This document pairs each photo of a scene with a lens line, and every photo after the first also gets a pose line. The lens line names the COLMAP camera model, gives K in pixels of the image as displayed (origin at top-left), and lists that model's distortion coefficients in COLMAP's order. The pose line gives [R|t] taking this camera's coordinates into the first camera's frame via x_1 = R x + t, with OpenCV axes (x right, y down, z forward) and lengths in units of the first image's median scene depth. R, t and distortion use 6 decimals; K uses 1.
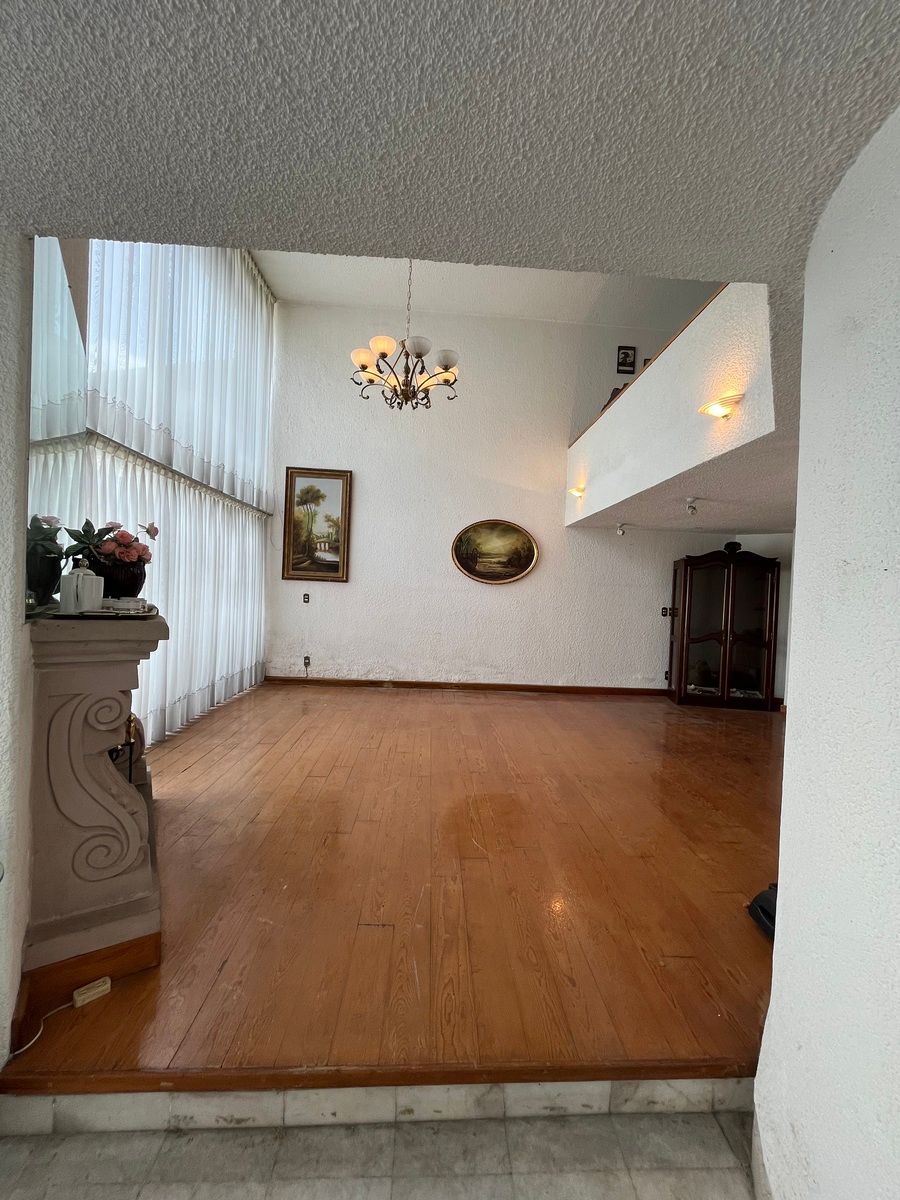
lens RADIAL K [[480.0, 0, 452.6], [0, 480.0, 600.7], [0, 0, 1]] dist [-0.001382, 0.000011]
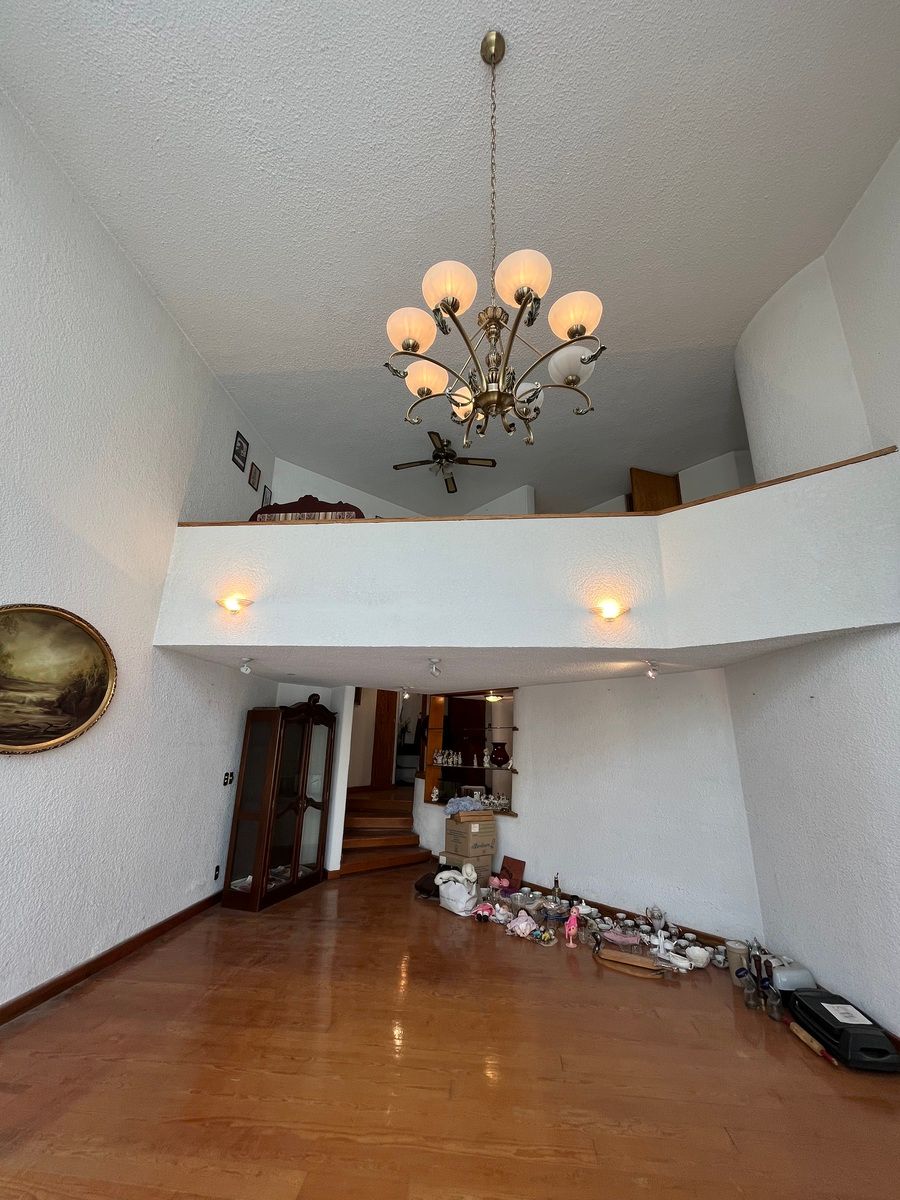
lens RADIAL K [[480.0, 0, 452.6], [0, 480.0, 600.7], [0, 0, 1]] dist [-0.001382, 0.000011]
pose [[0.156443, 0.248484, 0.955919, -0.293928], [0.003175, 0.967705, -0.252067, -0.057376], [-0.987682, 0.042469, 0.150602, 0.548536]]
